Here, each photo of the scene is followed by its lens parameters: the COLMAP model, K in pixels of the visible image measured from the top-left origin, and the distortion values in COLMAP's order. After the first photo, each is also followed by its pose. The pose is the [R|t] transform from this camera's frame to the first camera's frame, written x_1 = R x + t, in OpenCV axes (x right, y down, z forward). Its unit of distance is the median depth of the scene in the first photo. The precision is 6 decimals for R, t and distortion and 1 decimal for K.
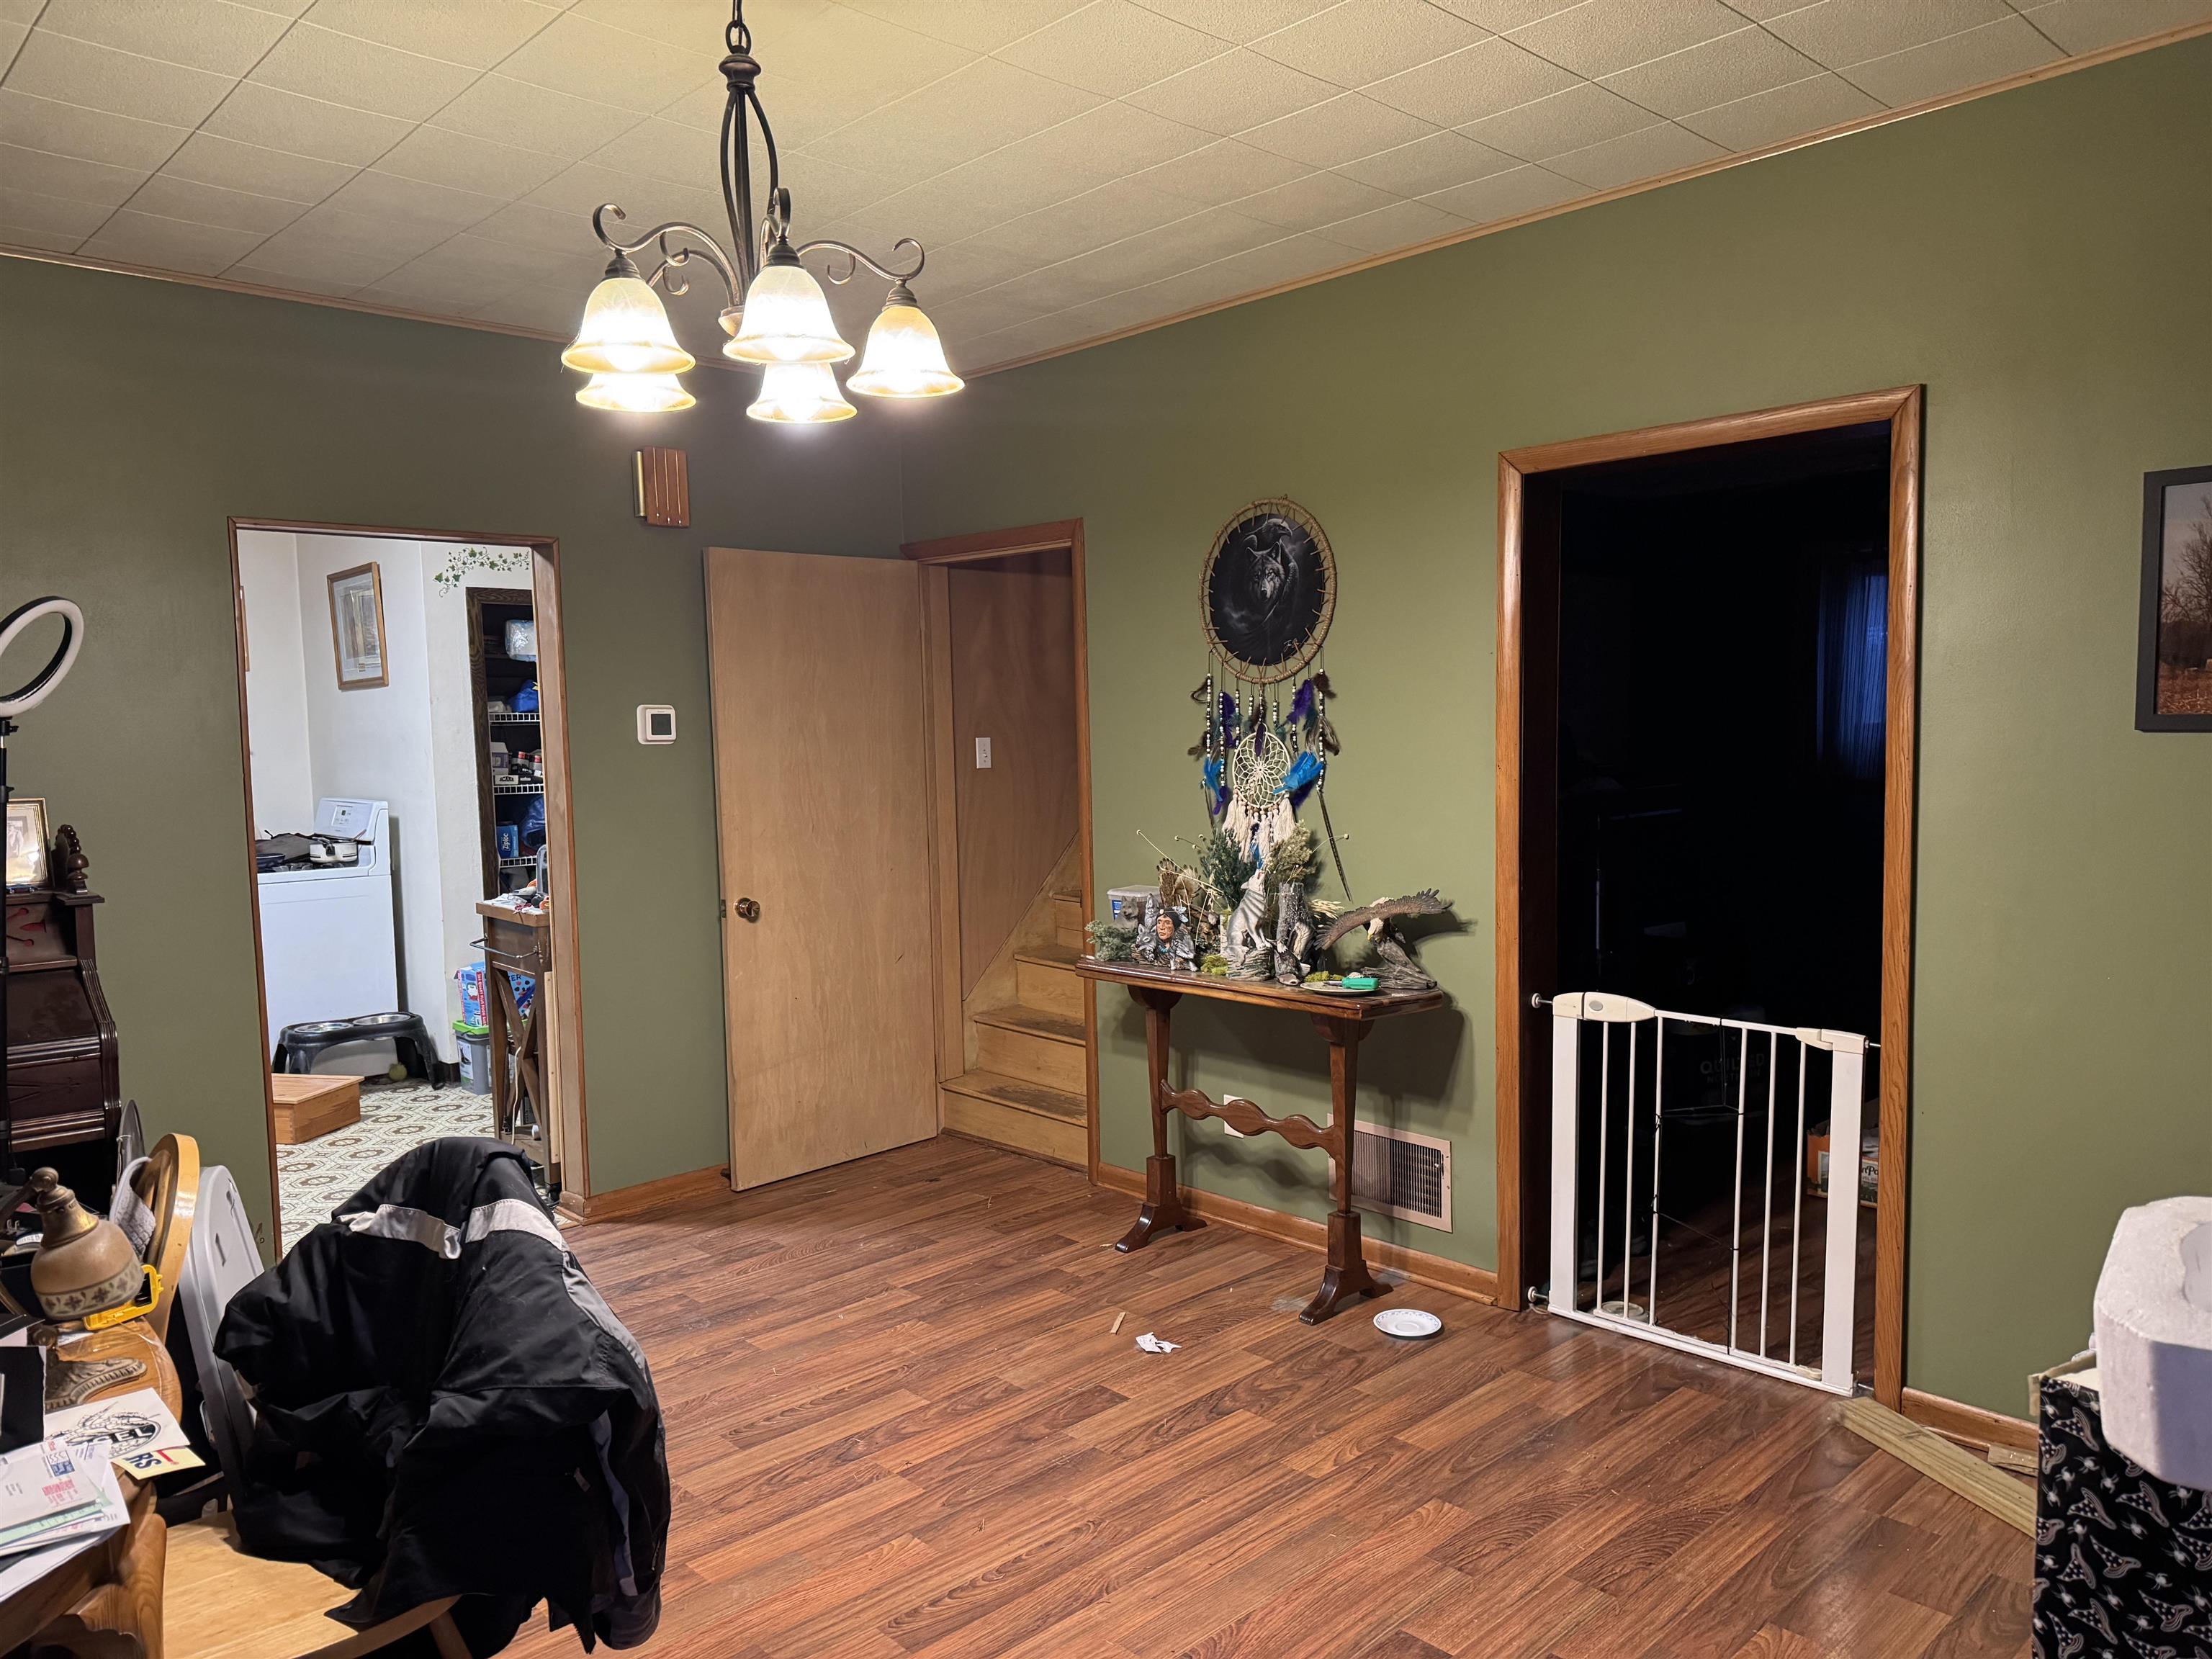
lens RADIAL K [[1538.6, 0, 1109.1], [0, 1538.6, 842.5], [0, 0, 1]] dist [0.009681, 0.001713]
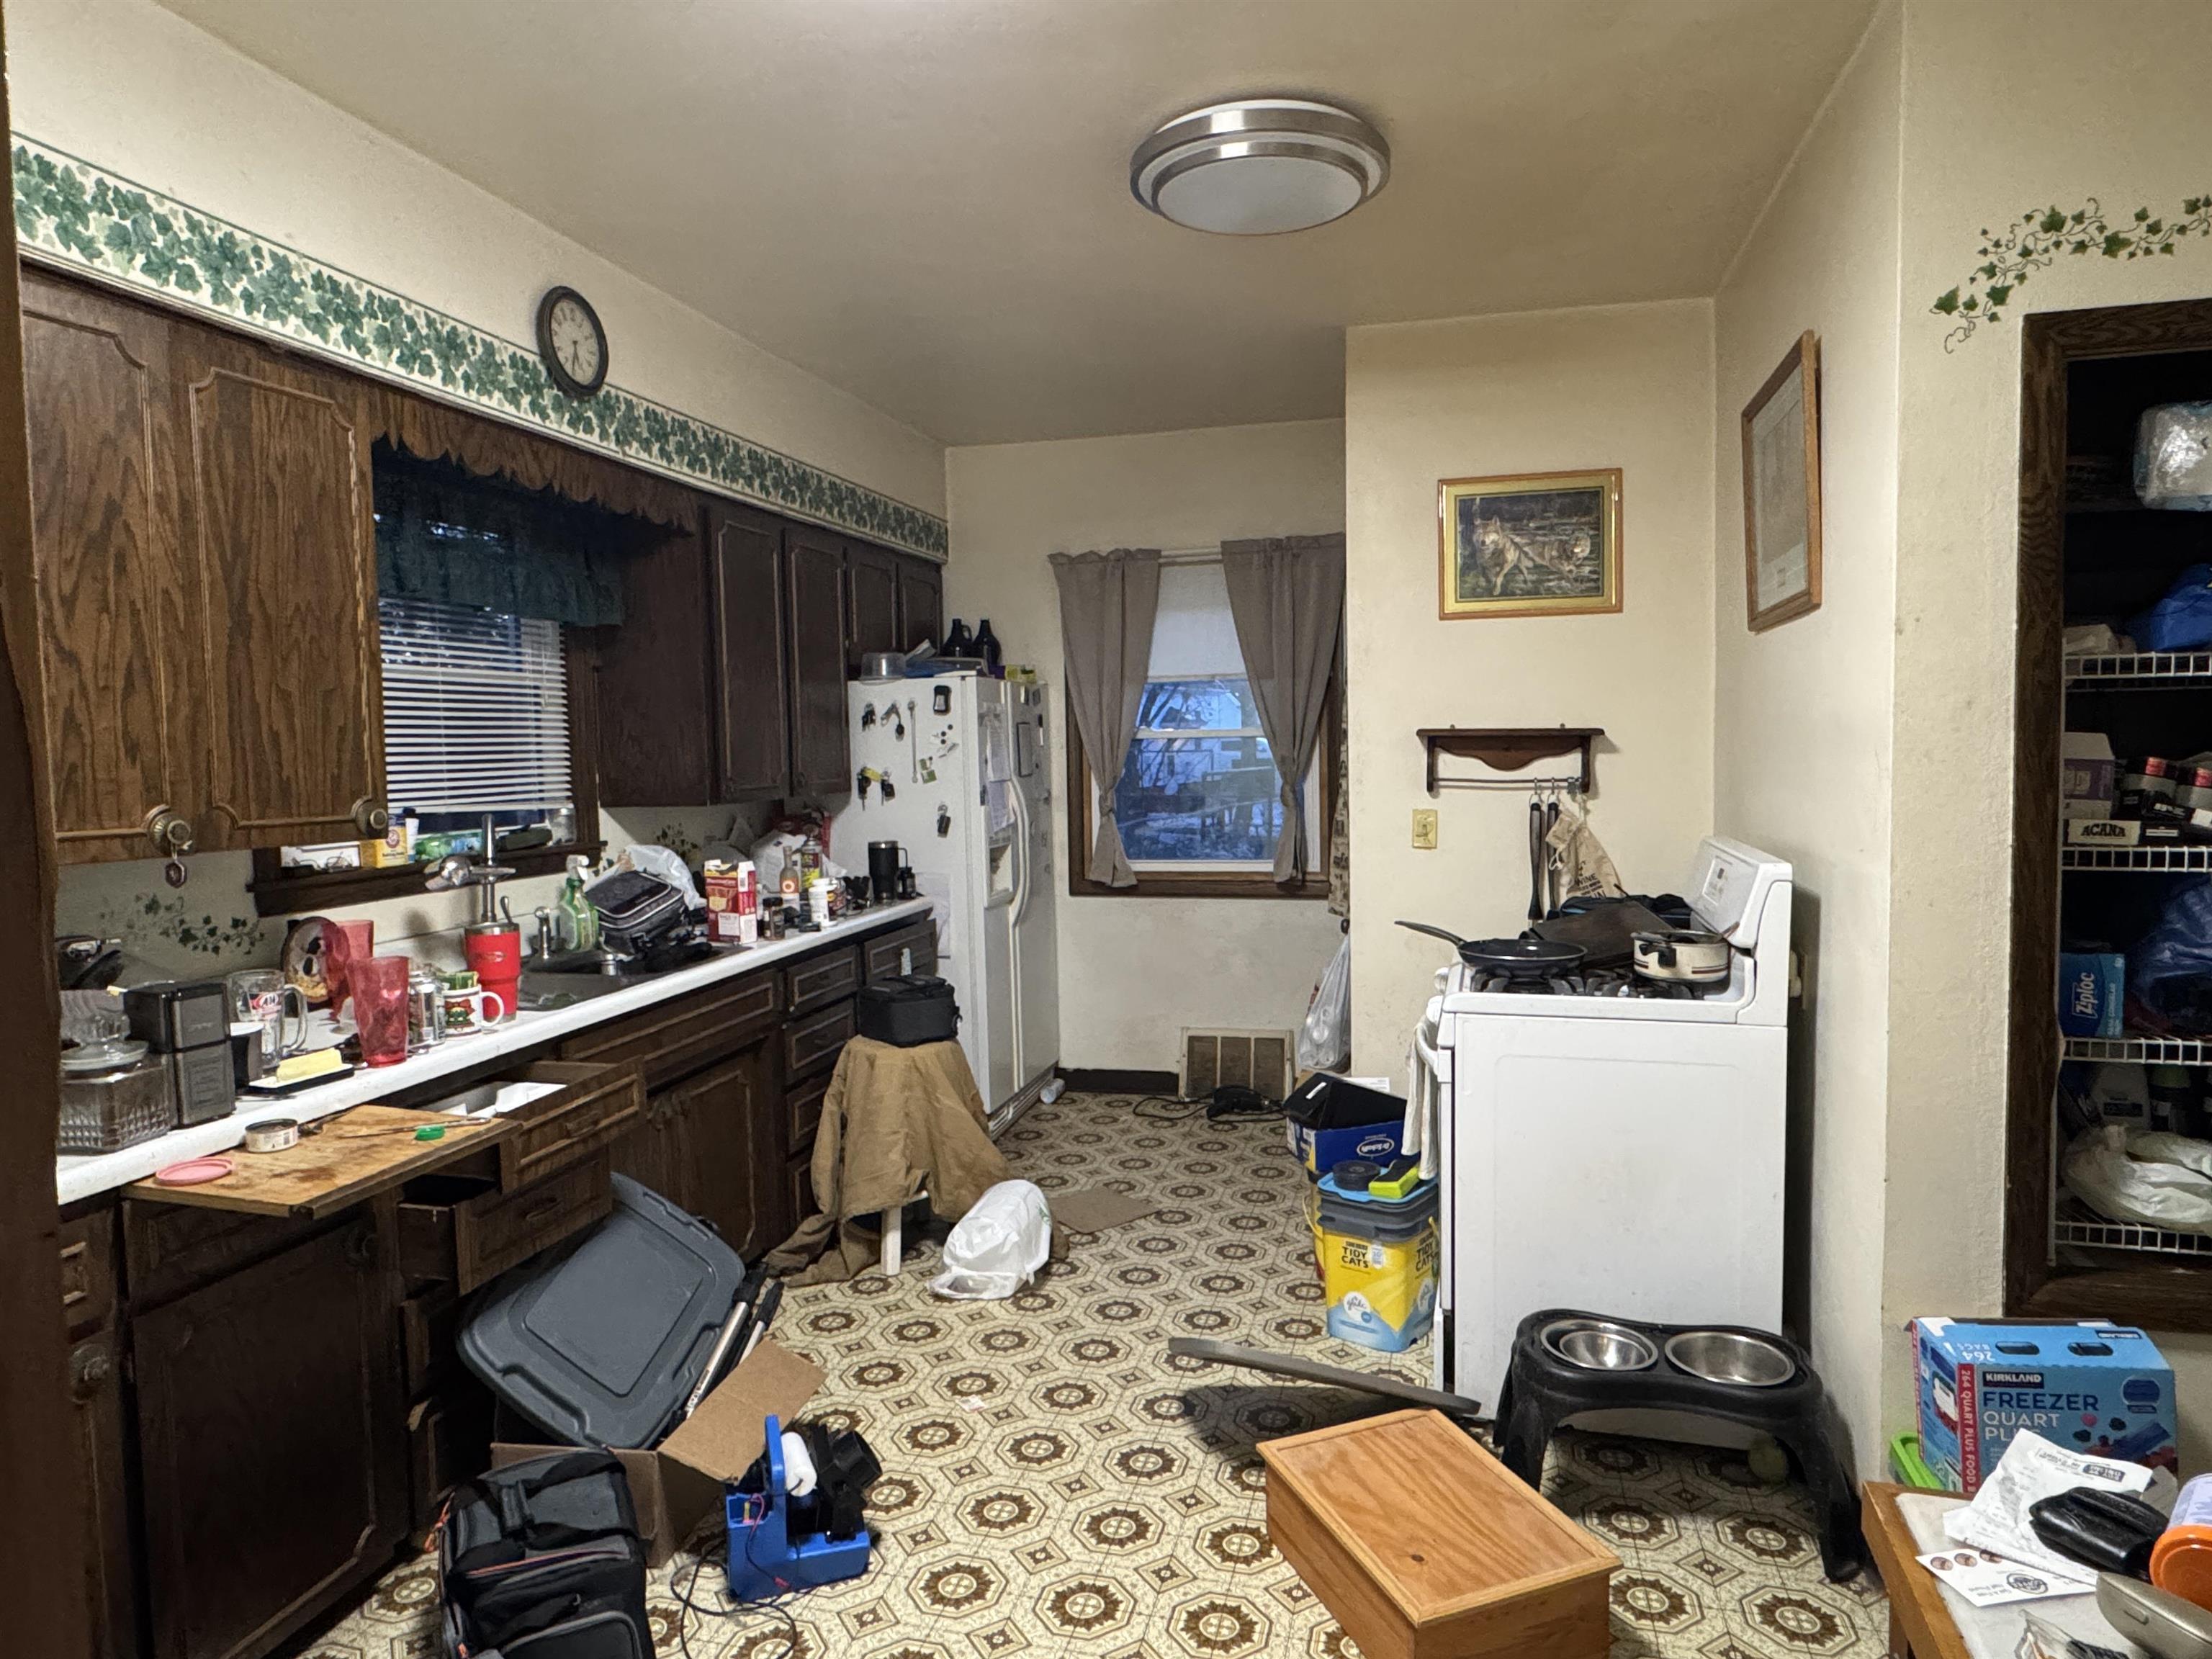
lens RADIAL K [[1359.4, 0, 1106.0], [0, 1359.4, 833.8], [0, 0, 1]] dist [0.002644, 0.002096]
pose [[0.534136, 0.070046, -0.842492, -0.240394], [-0.054780, 0.997335, 0.048189, -0.042907], [0.843622, 0.020412, 0.536550, 0.614961]]
